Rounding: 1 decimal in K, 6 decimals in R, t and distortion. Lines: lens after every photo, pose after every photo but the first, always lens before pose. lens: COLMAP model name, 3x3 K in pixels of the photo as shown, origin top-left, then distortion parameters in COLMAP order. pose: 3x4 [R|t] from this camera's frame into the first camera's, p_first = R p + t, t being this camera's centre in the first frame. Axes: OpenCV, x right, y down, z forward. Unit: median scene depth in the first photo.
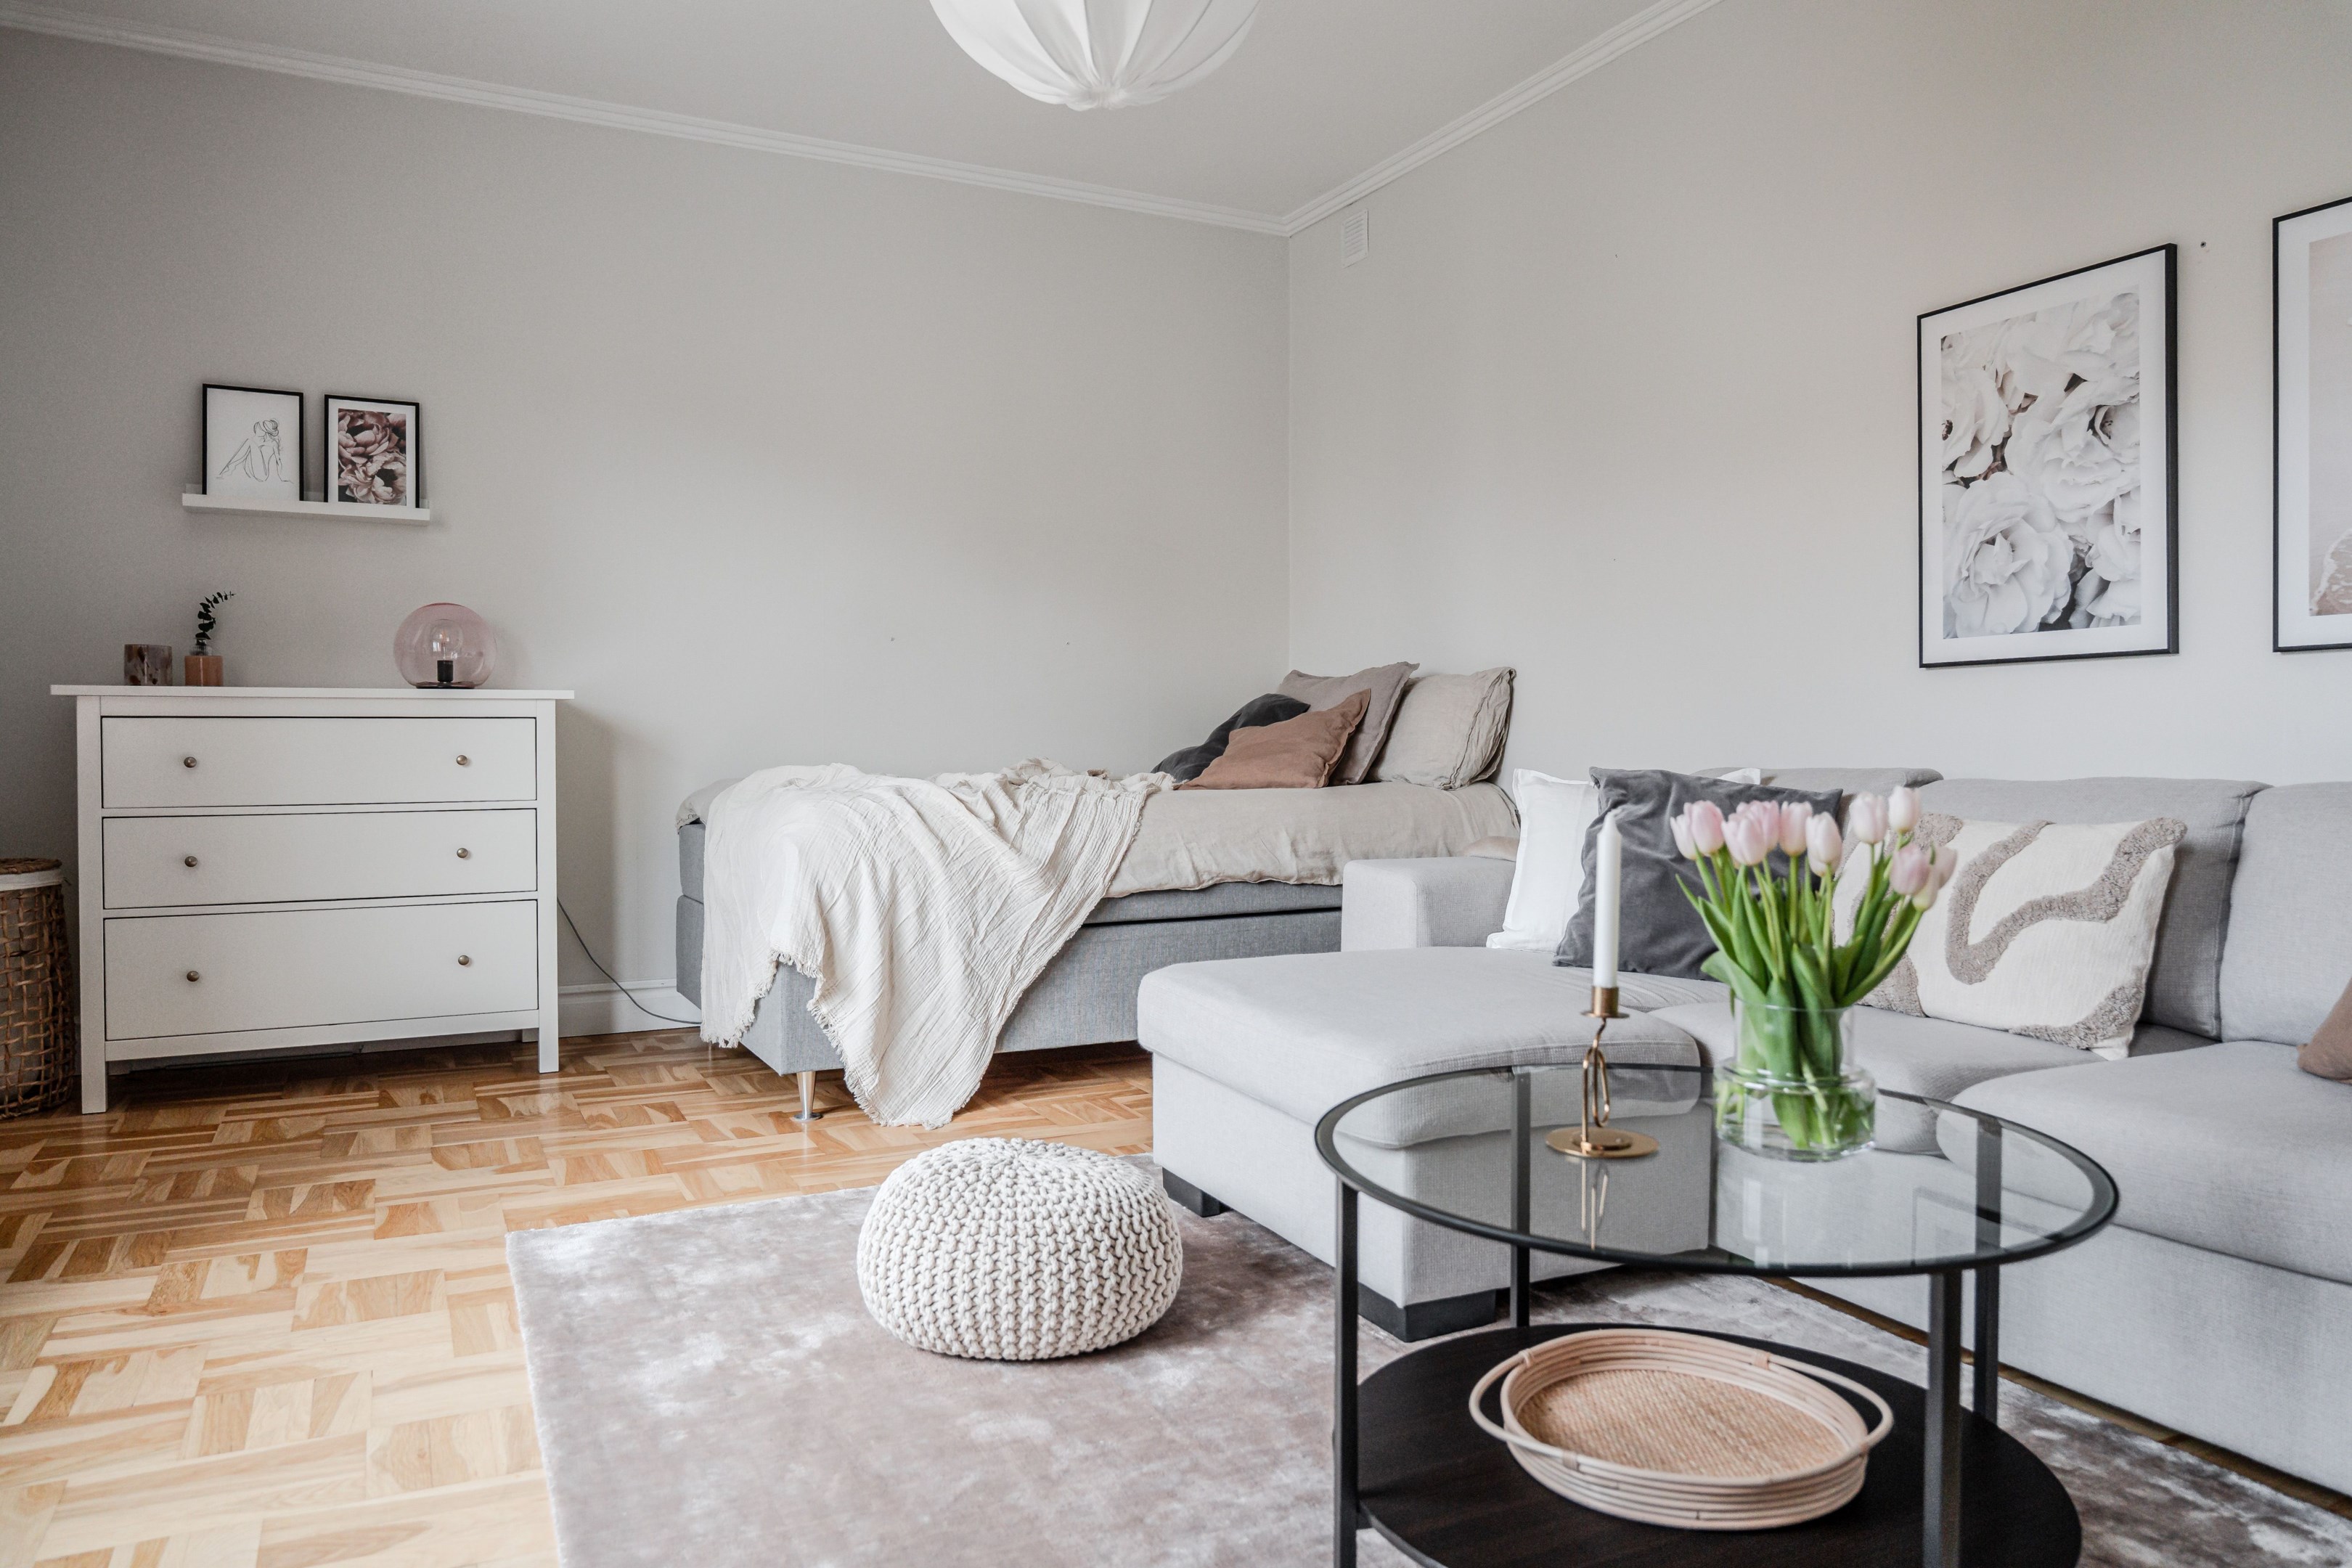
lens RADIAL K [[1597.8, 0, 1193.4], [0, 1597.8, 759.7], [0, 0, 1]] dist [-0.026744, 0.022635]
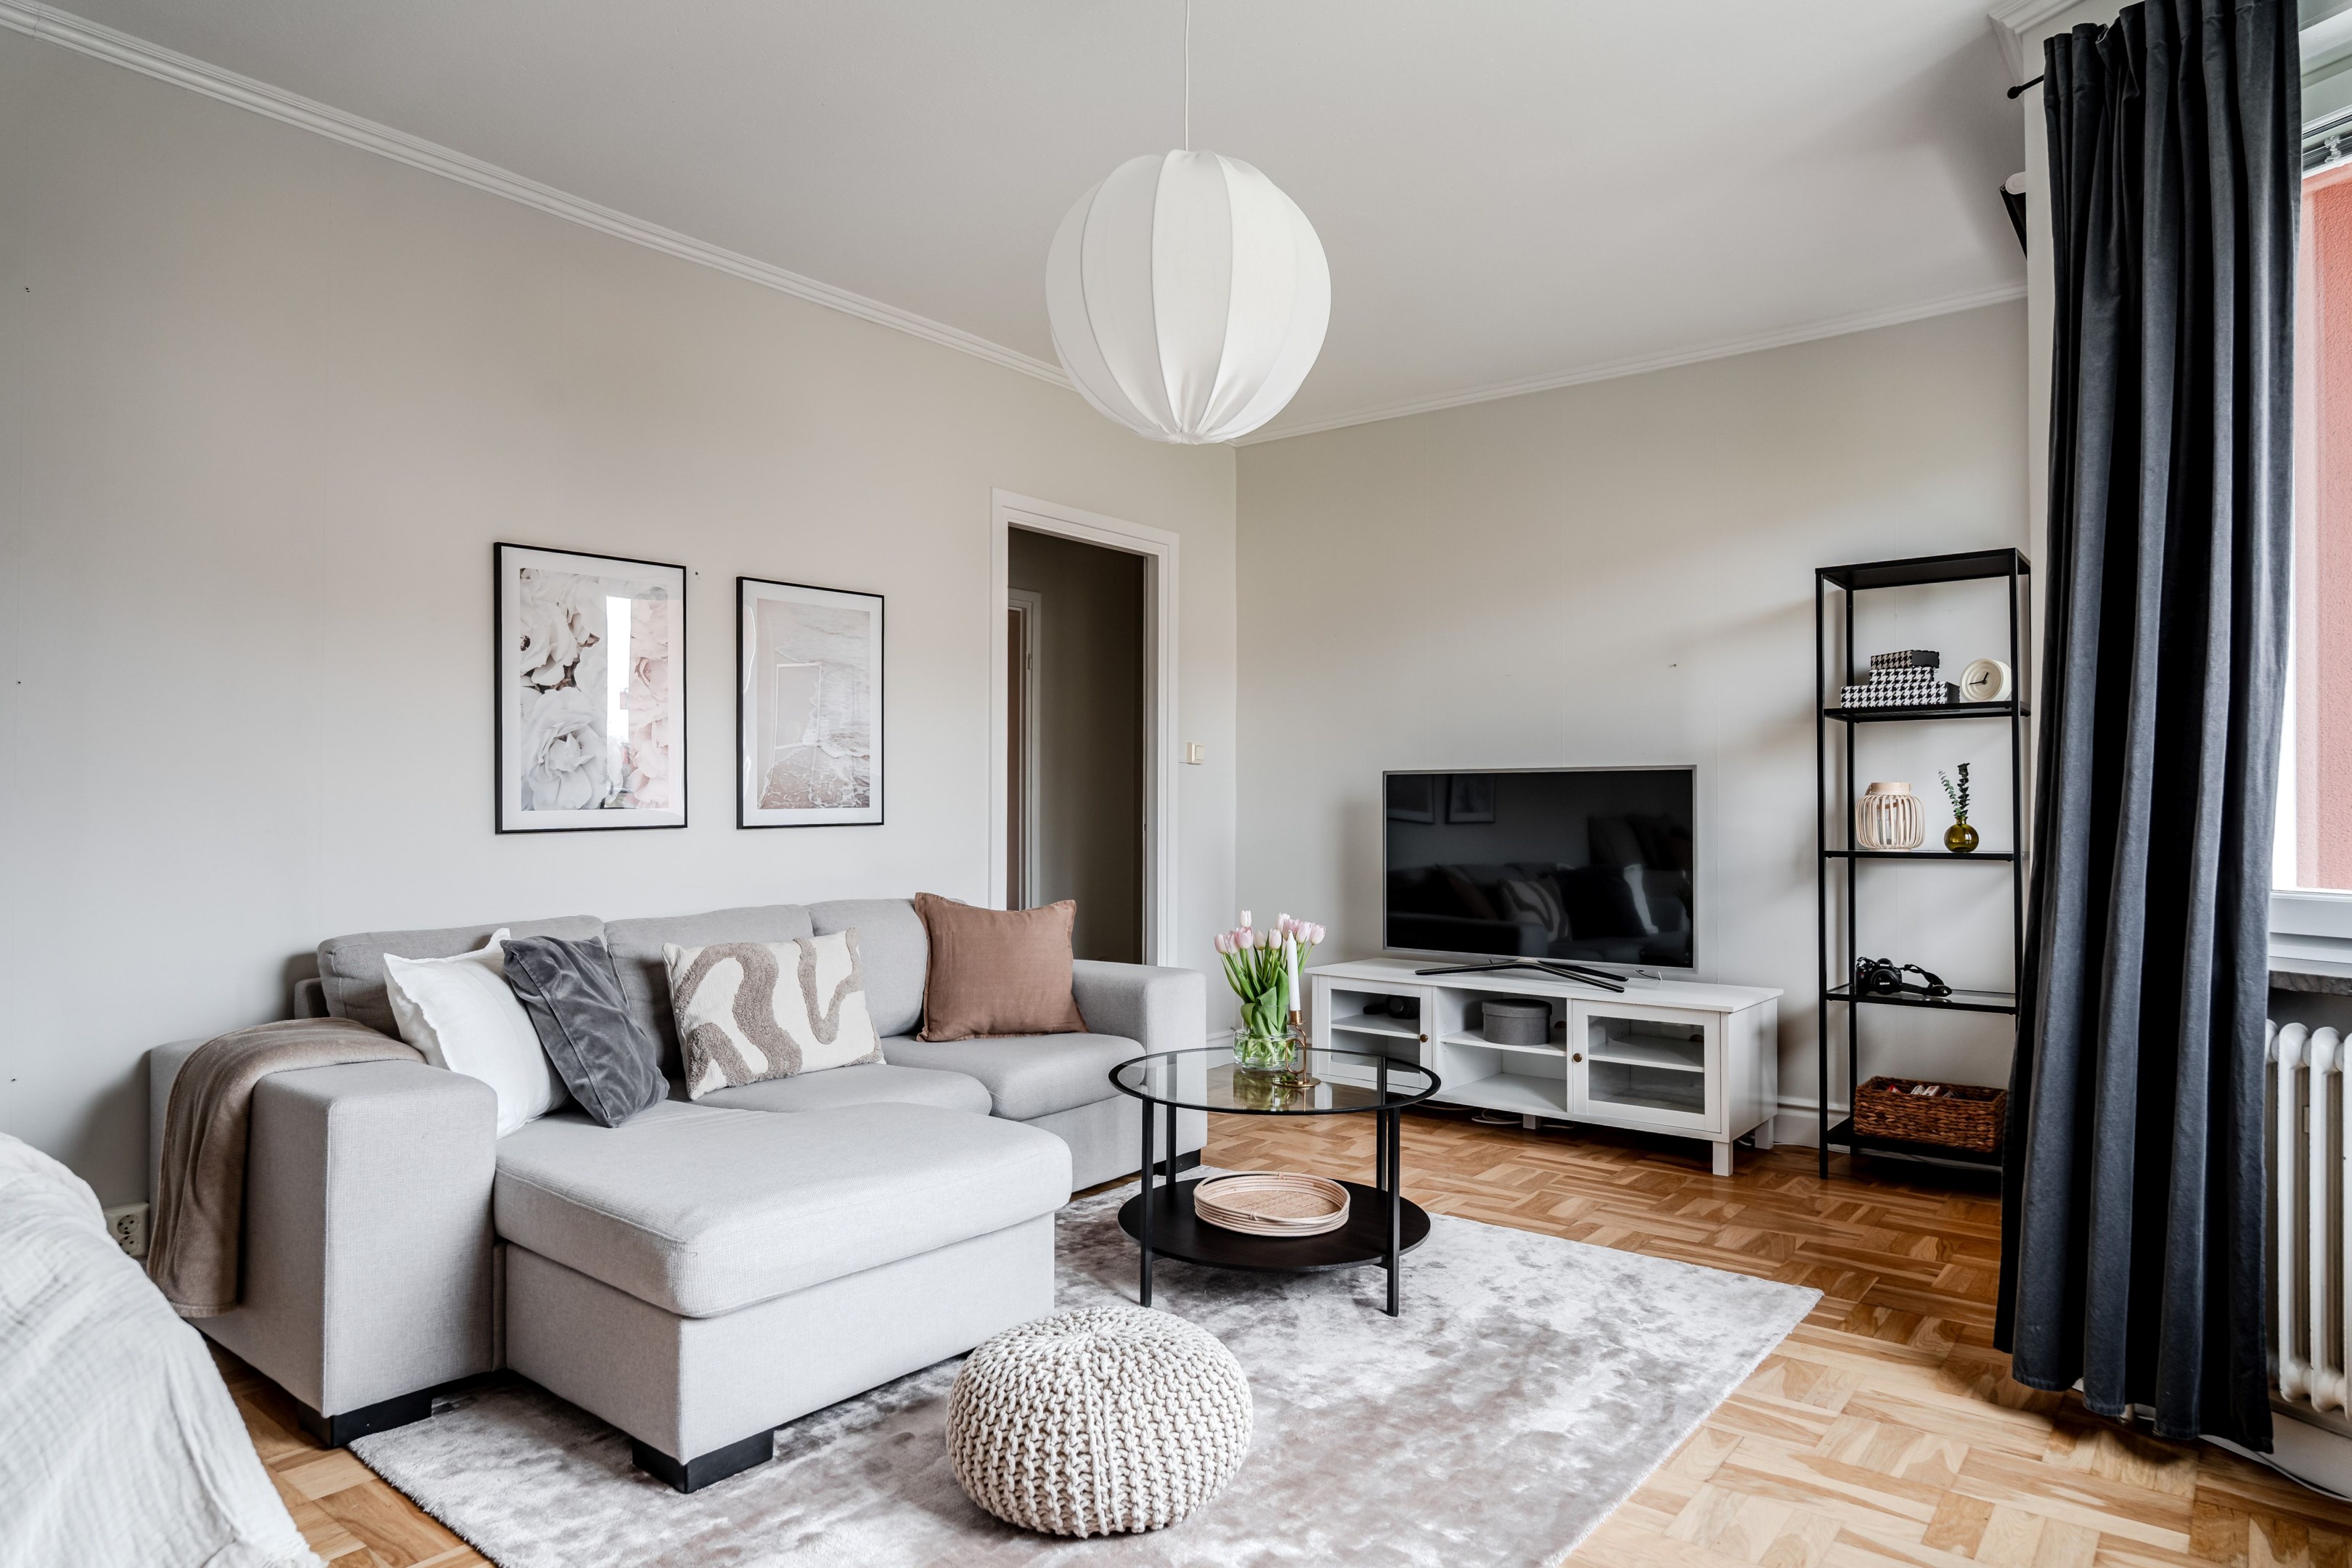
lens RADIAL K [[1389.9, 0, 1175.7], [0, 1389.9, 794.1], [0, 0, 1]] dist [-0.023128, 0.002902]
pose [[-0.416088, 0.003714, 0.909317, -0.647354], [0.013781, 0.999903, 0.002222, -0.075429], [-0.909220, 0.013456, -0.416098, 0.882110]]
